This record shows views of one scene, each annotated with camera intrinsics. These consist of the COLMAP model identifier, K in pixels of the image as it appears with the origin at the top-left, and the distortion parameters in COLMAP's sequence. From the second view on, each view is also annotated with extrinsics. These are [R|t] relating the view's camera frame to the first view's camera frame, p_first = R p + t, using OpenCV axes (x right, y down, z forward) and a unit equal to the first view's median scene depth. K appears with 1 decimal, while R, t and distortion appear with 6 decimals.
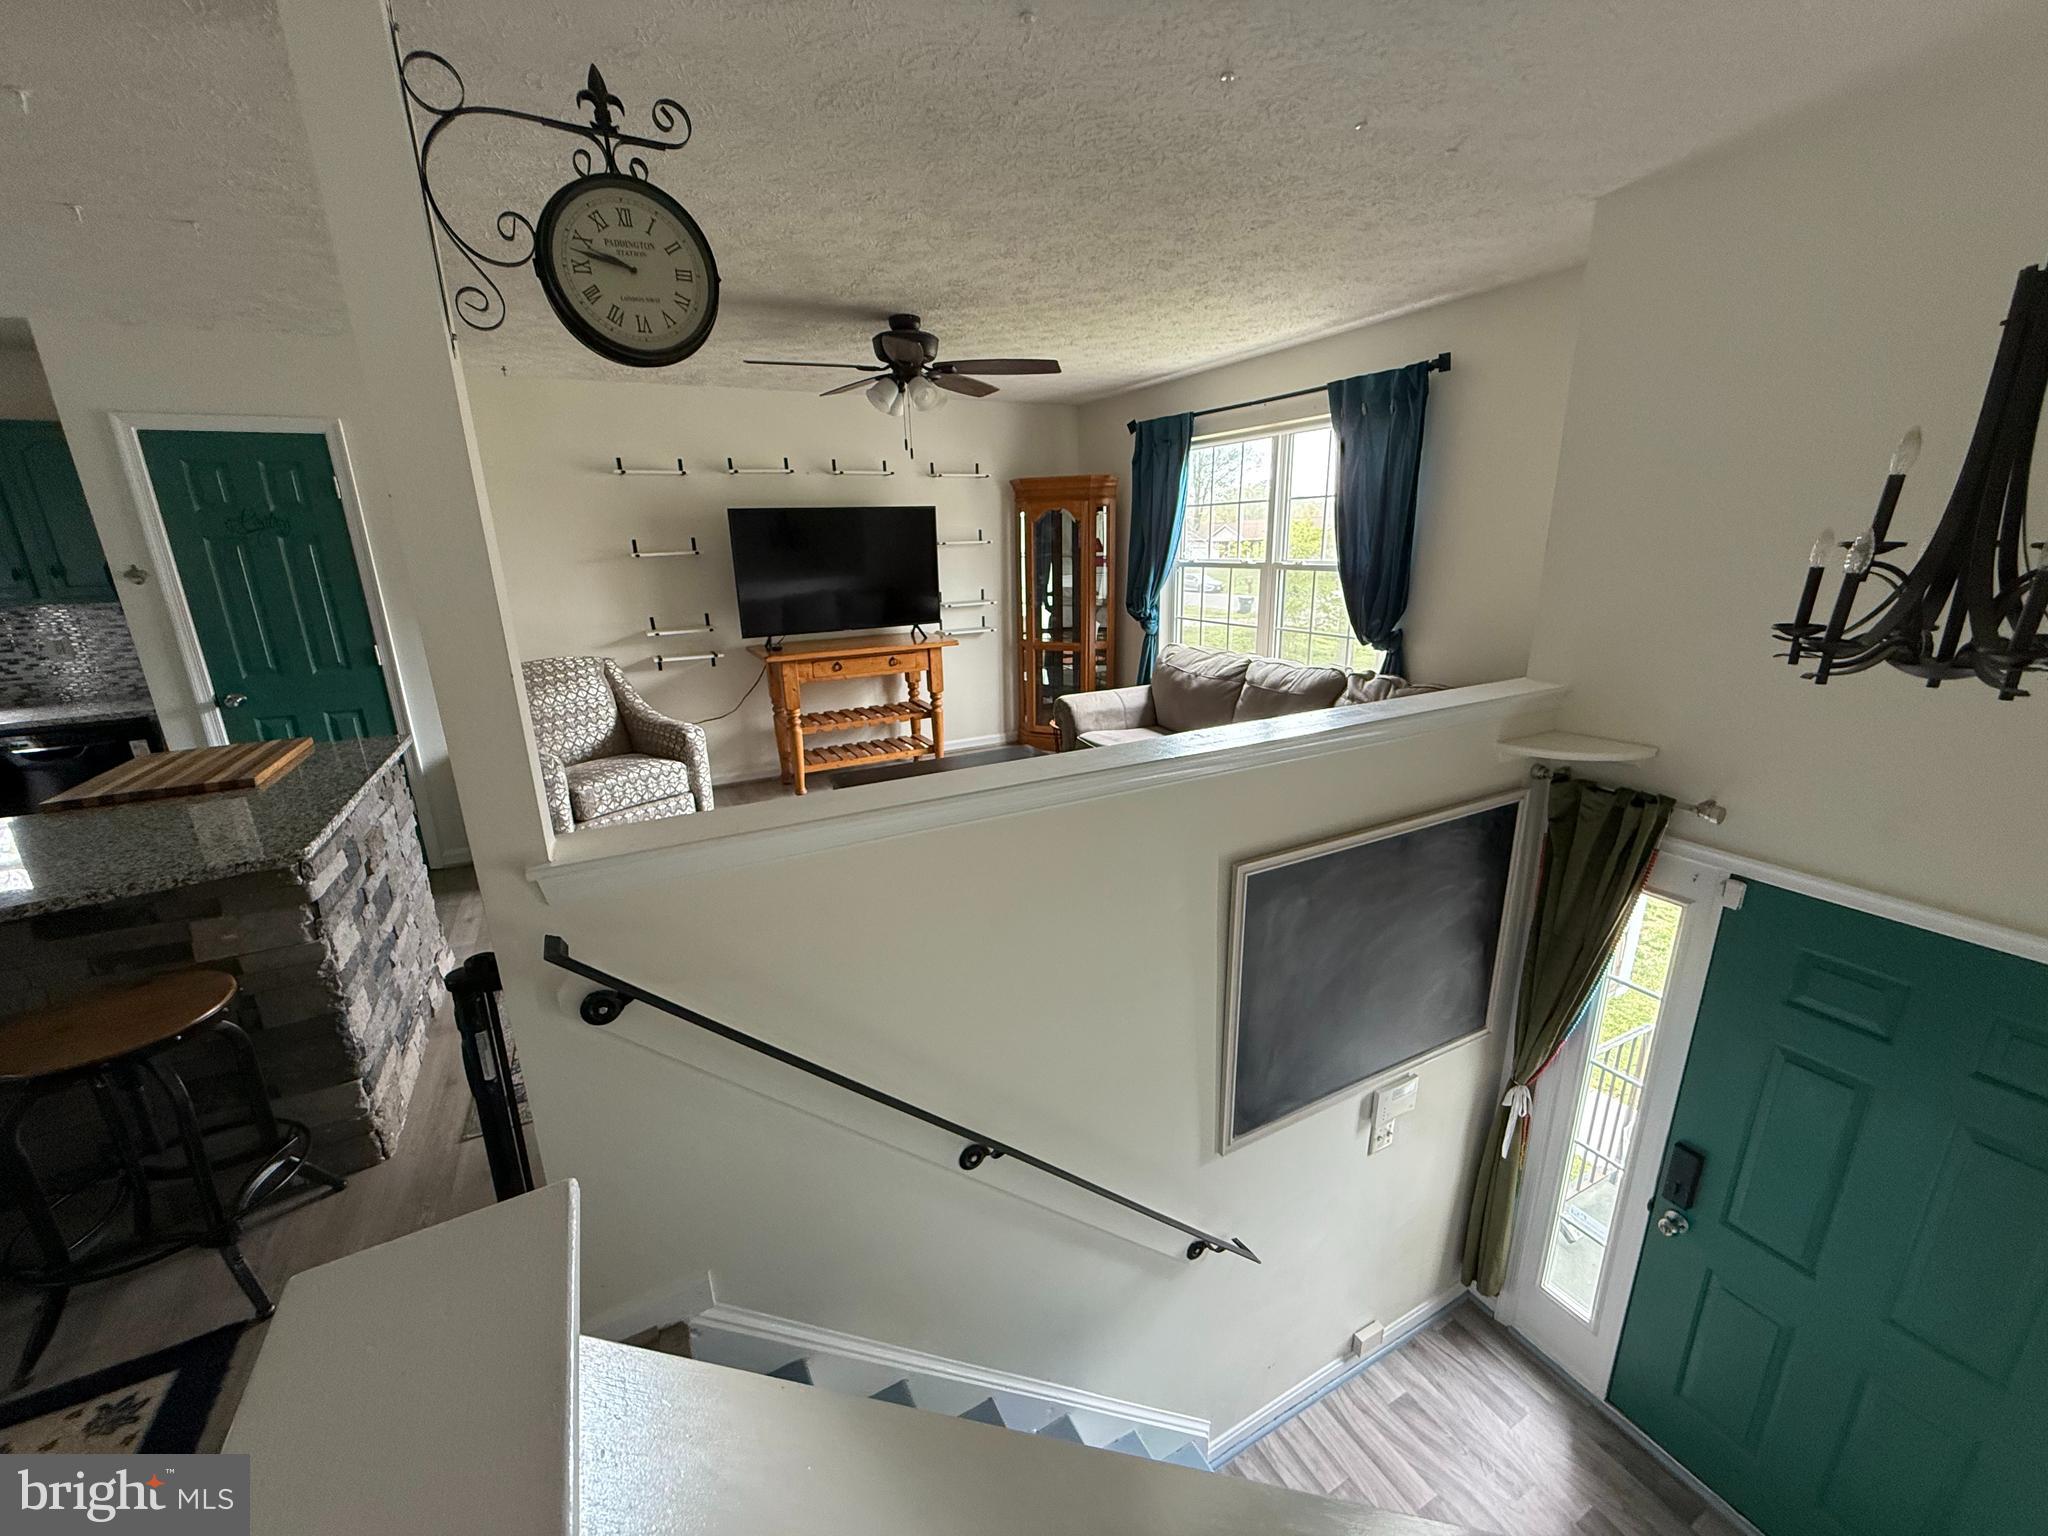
lens RADIAL K [[819.0, 0, 1020.0], [0, 819.0, 769.1], [0, 0, 1]] dist [0.000263, 0.000208]
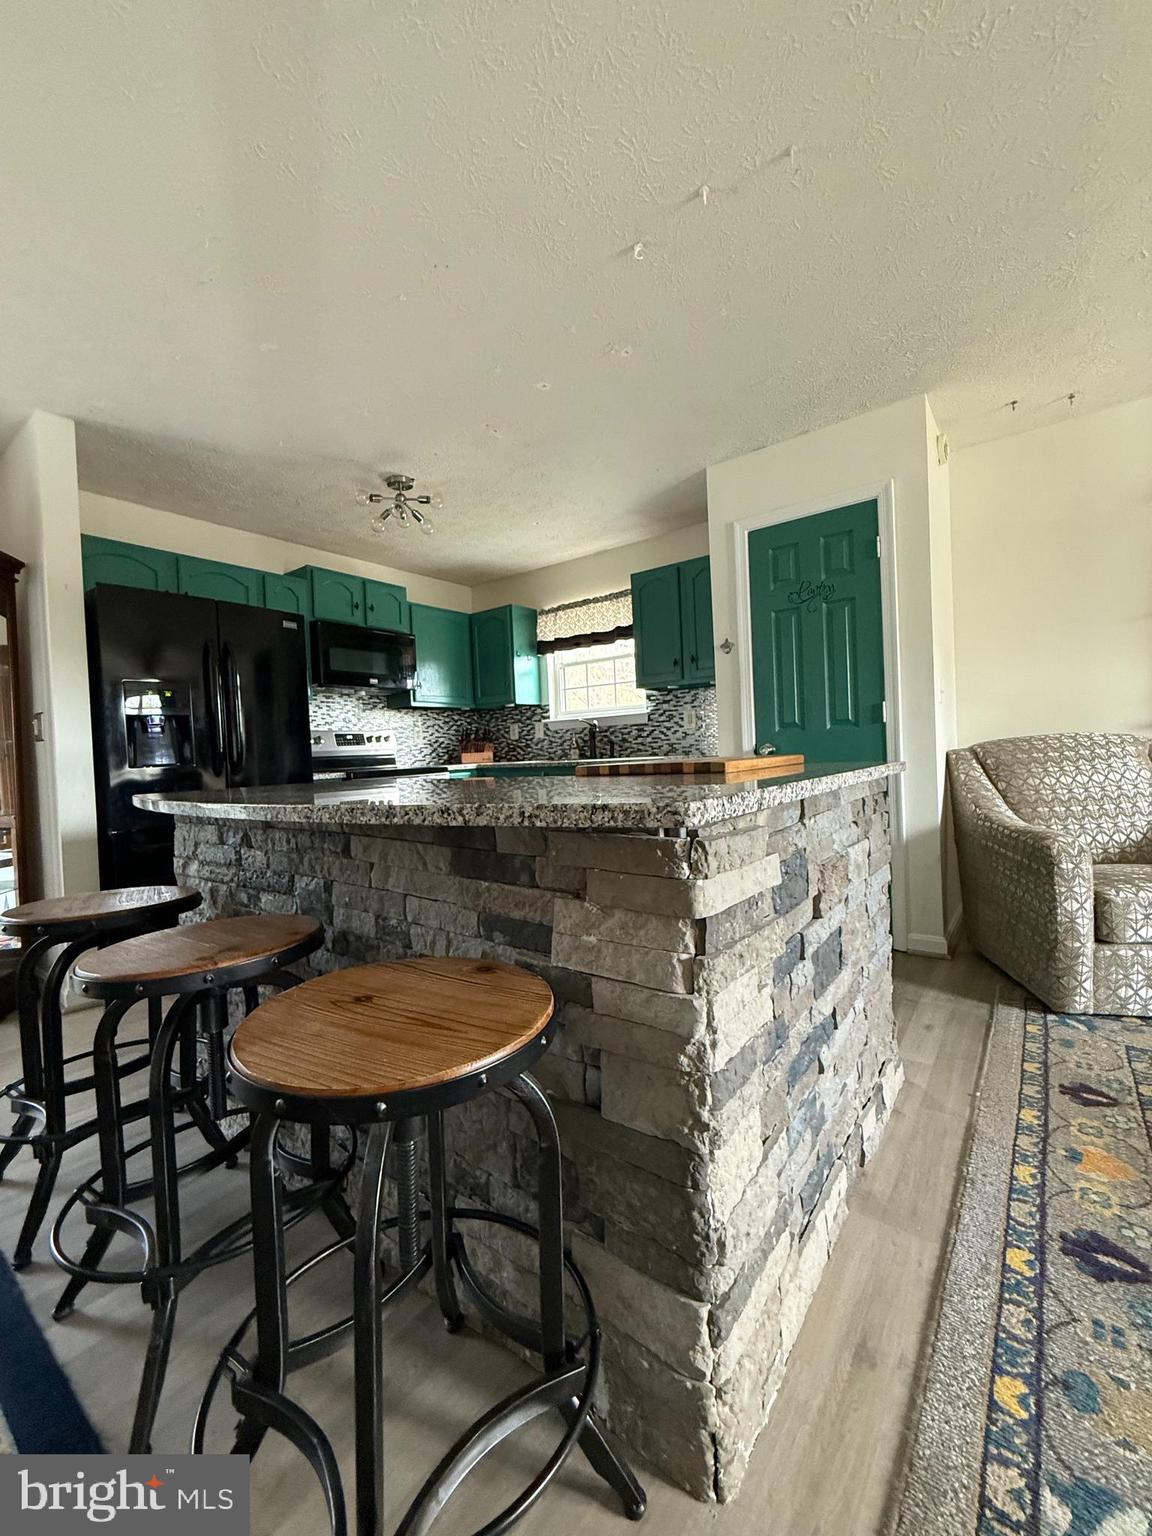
lens RADIAL K [[614.3, 0, 573.7], [0, 614.3, 765.7], [0, 0, 1]] dist [0.000263, 0.000208]
pose [[0.428081, 0.024366, -0.903412, -0.446126], [-0.217515, 0.973029, -0.076825, 0.093244], [0.877174, 0.229393, 0.421835, 0.608912]]
